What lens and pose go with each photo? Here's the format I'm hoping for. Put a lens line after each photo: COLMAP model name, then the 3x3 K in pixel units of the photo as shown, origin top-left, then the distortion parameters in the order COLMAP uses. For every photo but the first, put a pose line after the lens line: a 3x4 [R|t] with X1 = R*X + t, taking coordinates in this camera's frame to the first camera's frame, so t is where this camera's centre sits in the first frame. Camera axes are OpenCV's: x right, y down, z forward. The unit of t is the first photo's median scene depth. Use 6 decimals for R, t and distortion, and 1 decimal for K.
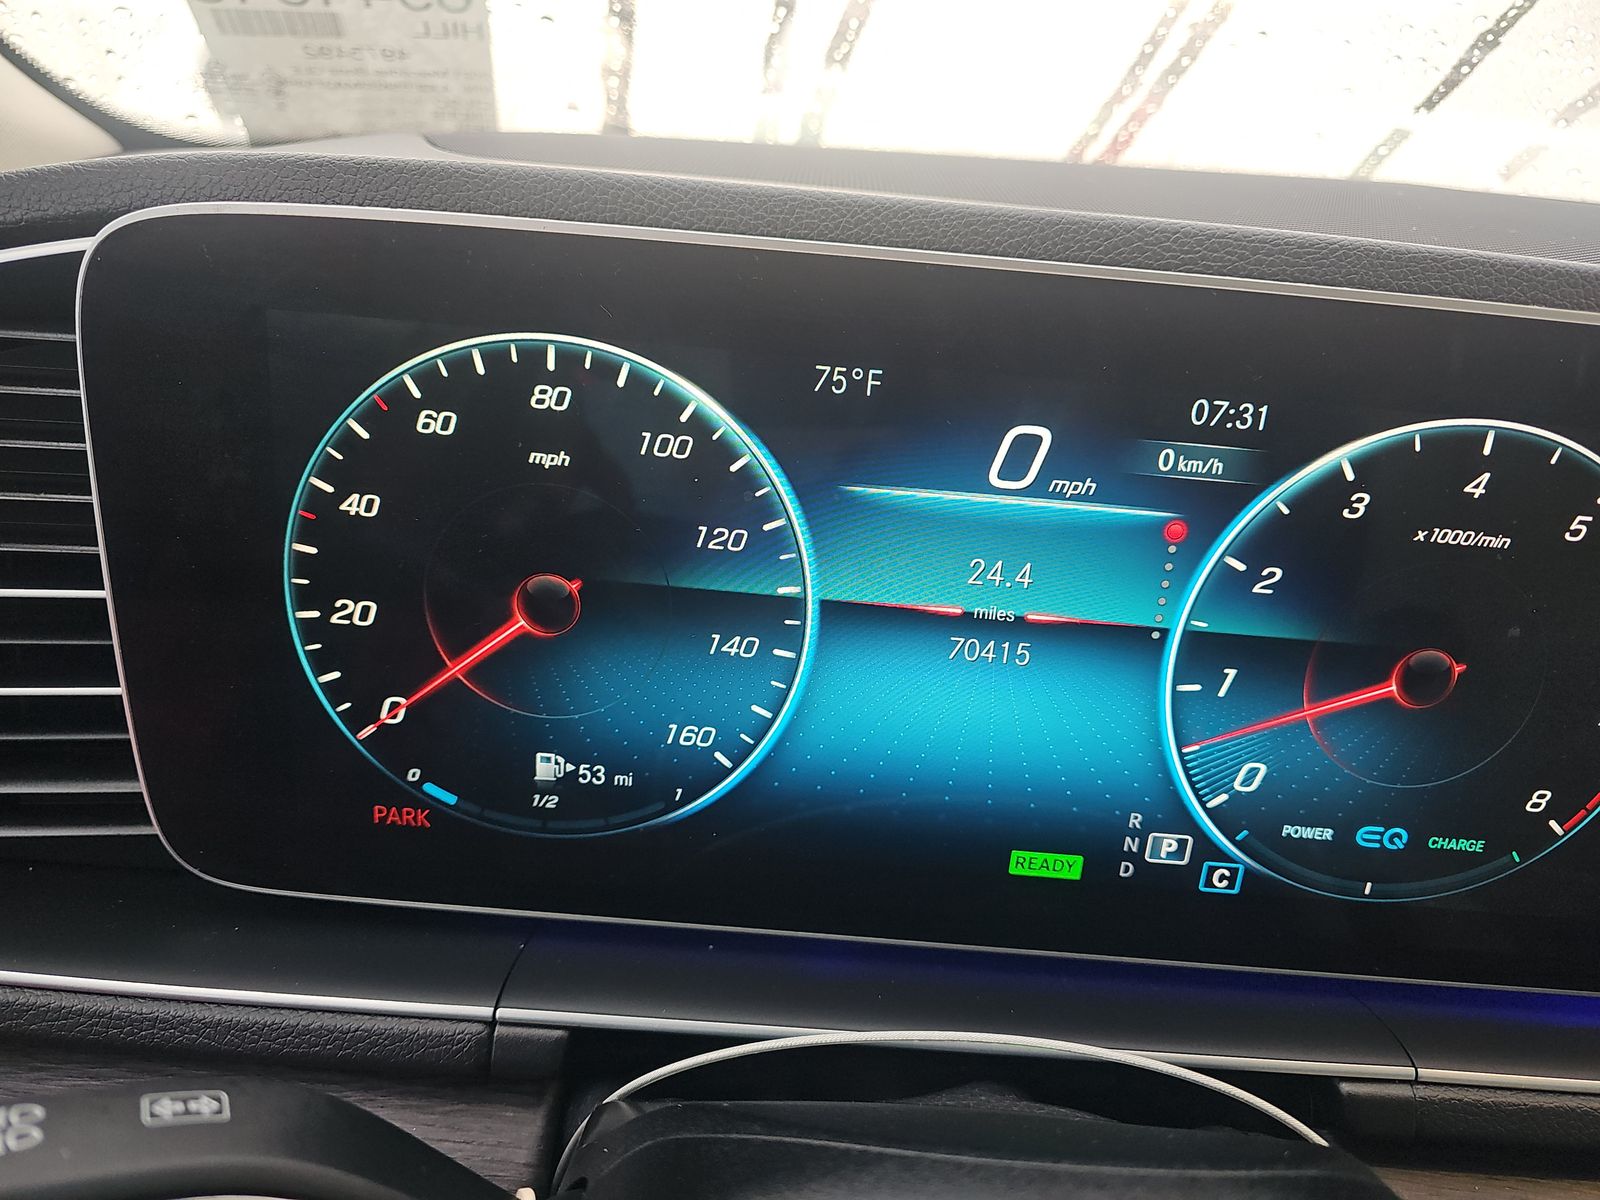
lens RADIAL K [[1140.0, 0, 795.1], [0, 1140.0, 621.1], [0, 0, 1]] dist [0.001554, -0.002706]
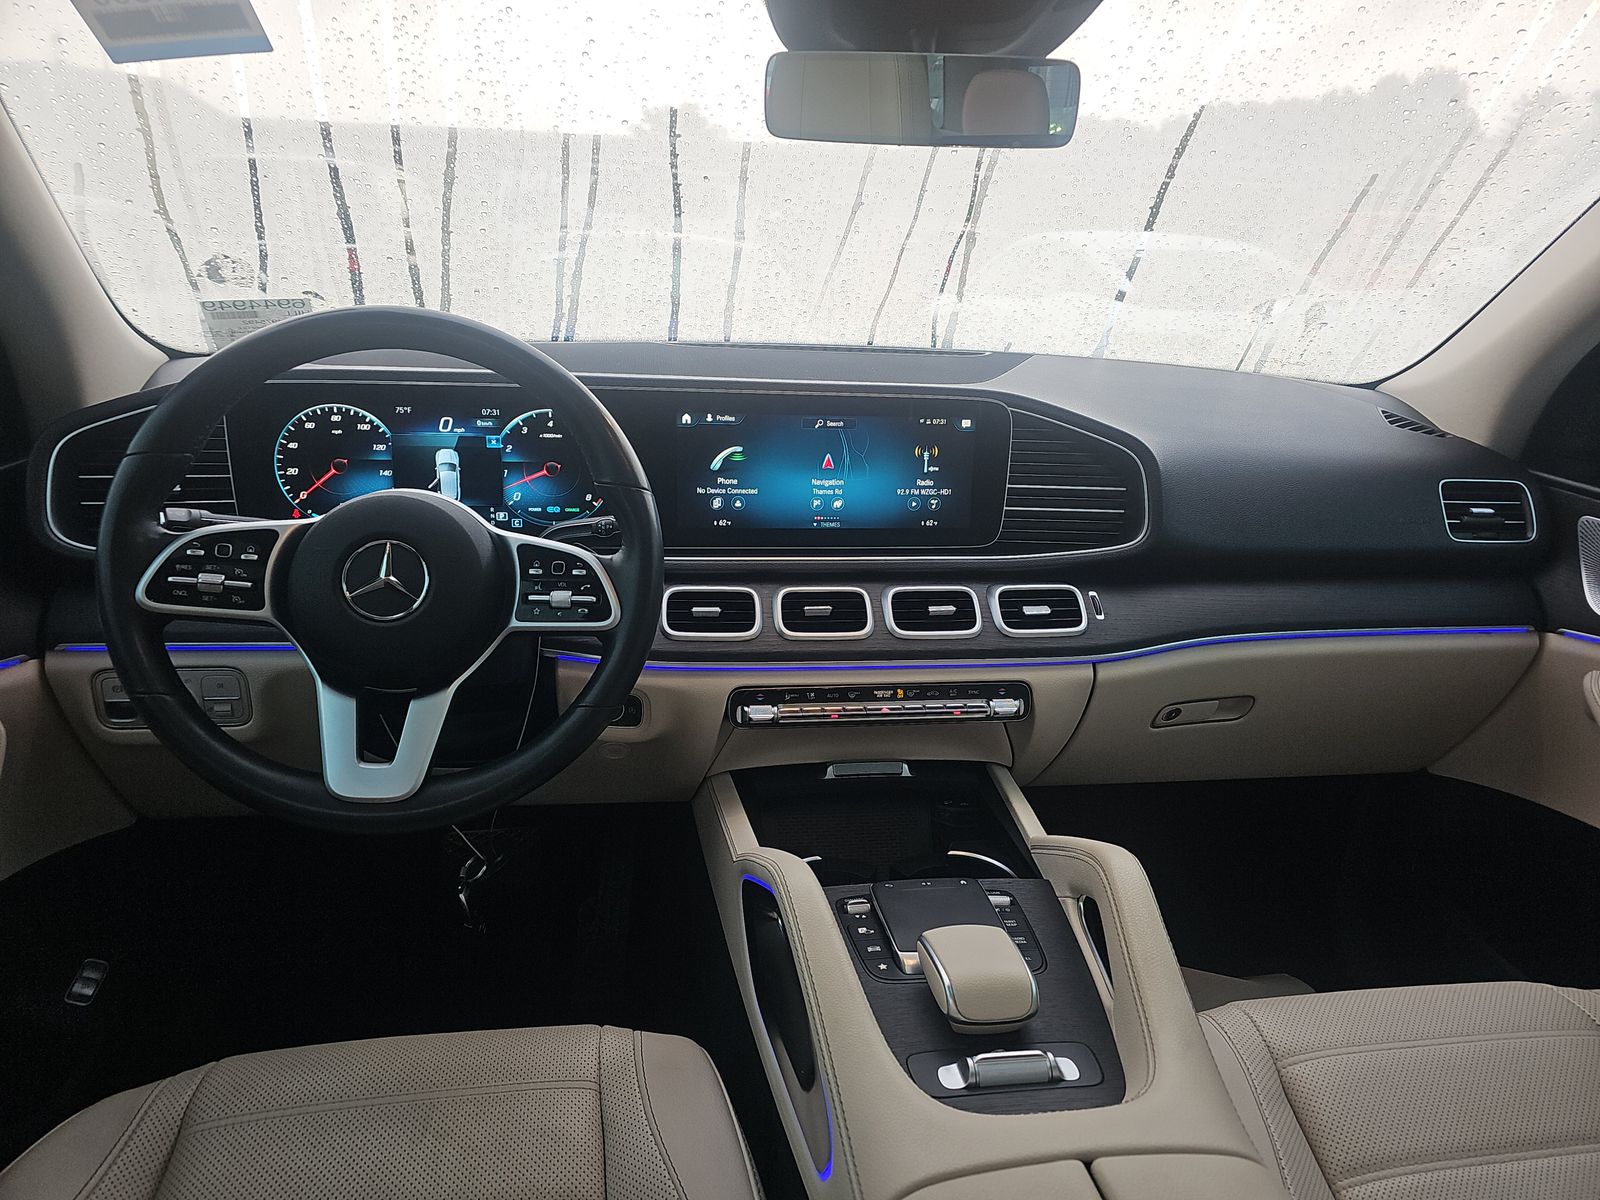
lens RADIAL K [[1051.1, 0, 800.0], [0, 1051.1, 600.0], [0, 0, 1]] dist [0.031685, -0.001946]
pose [[0.983266, -0.097237, 0.154056, 0.859066], [0.111072, 0.990266, -0.083885, 1.050301], [-0.144400, 0.099593, 0.984495, -3.256183]]
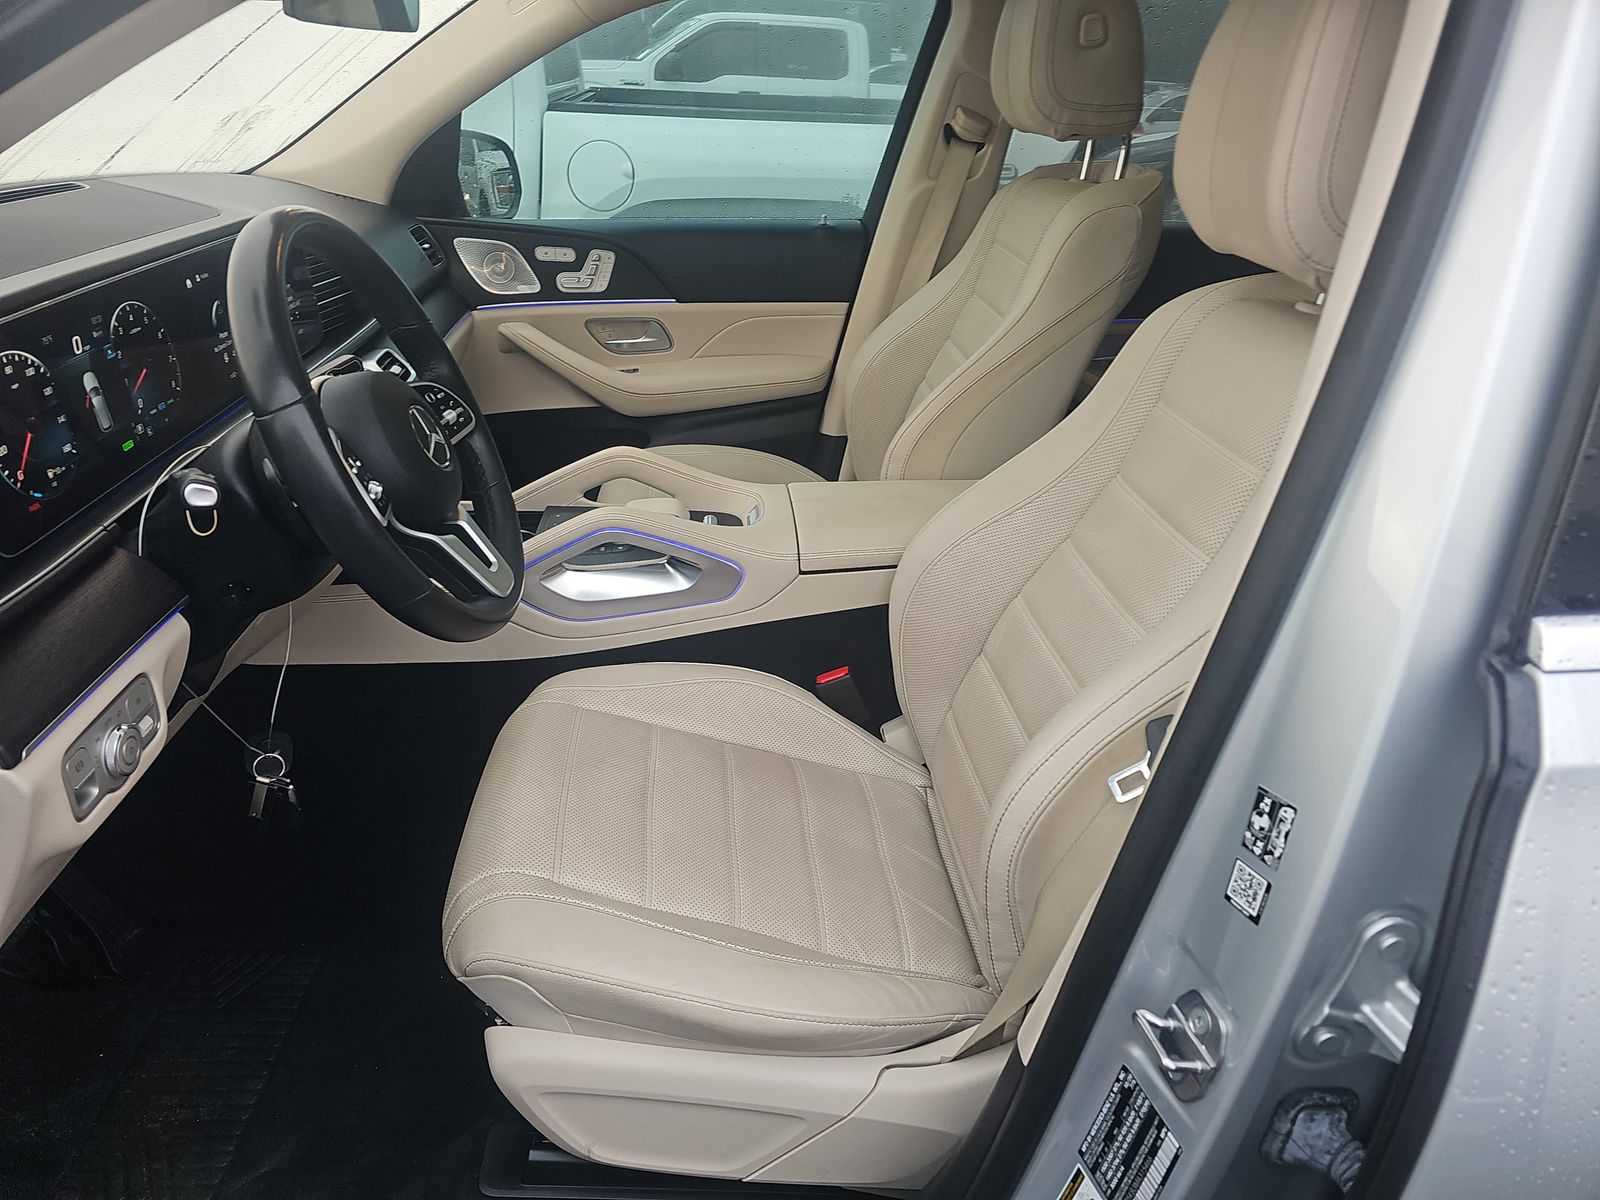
lens RADIAL K [[1079.0, 0, 800.5], [0, 1079.0, 604.9], [0, 0, 1]] dist [0.045217, -0.034699]
pose [[-0.068847, -0.524779, 0.848450, -3.686027], [0.388328, 0.769296, 0.507331, -0.398740], [-0.918946, 0.364406, 0.150822, -1.581057]]
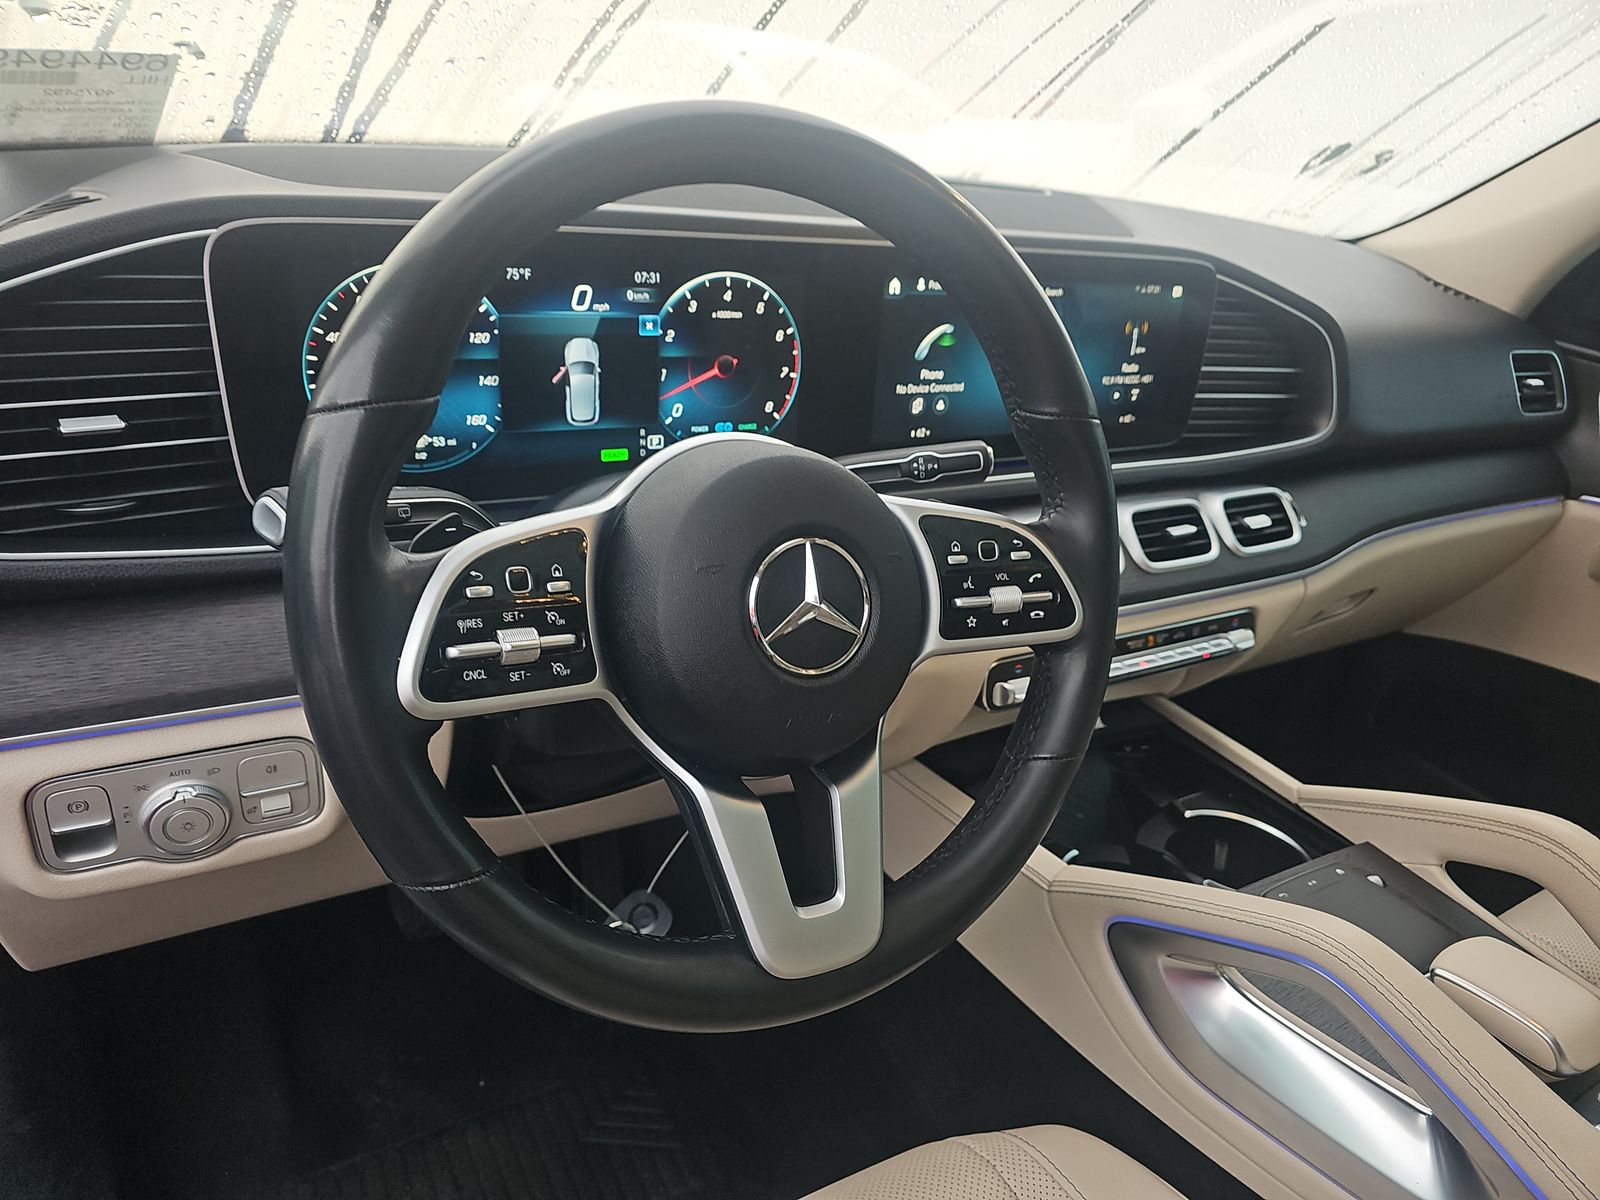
lens RADIAL K [[1079.0, 0, 800.5], [0, 1079.0, 604.9], [0, 0, 1]] dist [0.045217, -0.034699]
pose [[0.855928, -0.213410, 0.471004, -0.752540], [0.174776, 0.976653, 0.124908, 0.351545], [-0.486664, -0.024592, 0.873243, -1.599691]]
